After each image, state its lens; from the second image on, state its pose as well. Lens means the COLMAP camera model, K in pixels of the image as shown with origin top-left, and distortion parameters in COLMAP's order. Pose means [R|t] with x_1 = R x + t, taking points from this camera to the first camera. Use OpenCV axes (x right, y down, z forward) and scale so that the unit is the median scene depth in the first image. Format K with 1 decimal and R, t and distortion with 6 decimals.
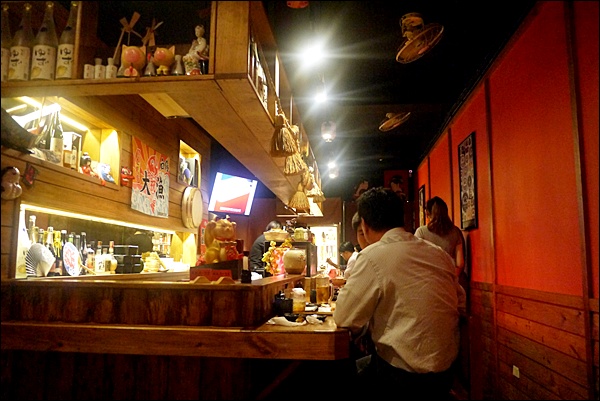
lens RADIAL K [[508.2, 0, 300.0], [0, 508.2, 200.8], [0, 0, 1]] dist [-0.059165, 0.015158]
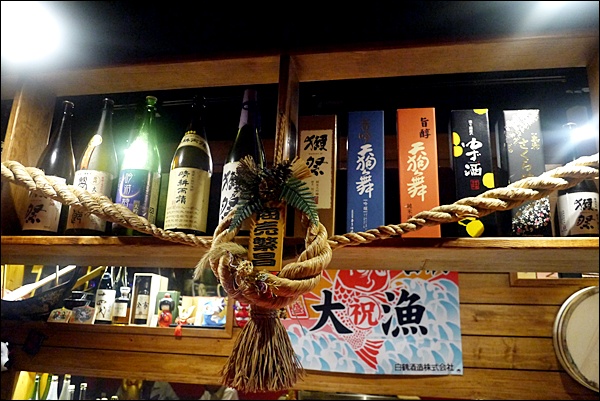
lens RADIAL K [[508.2, 0, 300.2], [0, 508.2, 200.6], [0, 0, 1]] dist [-0.059165, 0.015158]
pose [[-0.113646, -0.277926, -0.953856, 0.238588], [0.079792, 0.954422, -0.287598, 0.003849], [0.990312, -0.108795, -0.086290, 0.970087]]
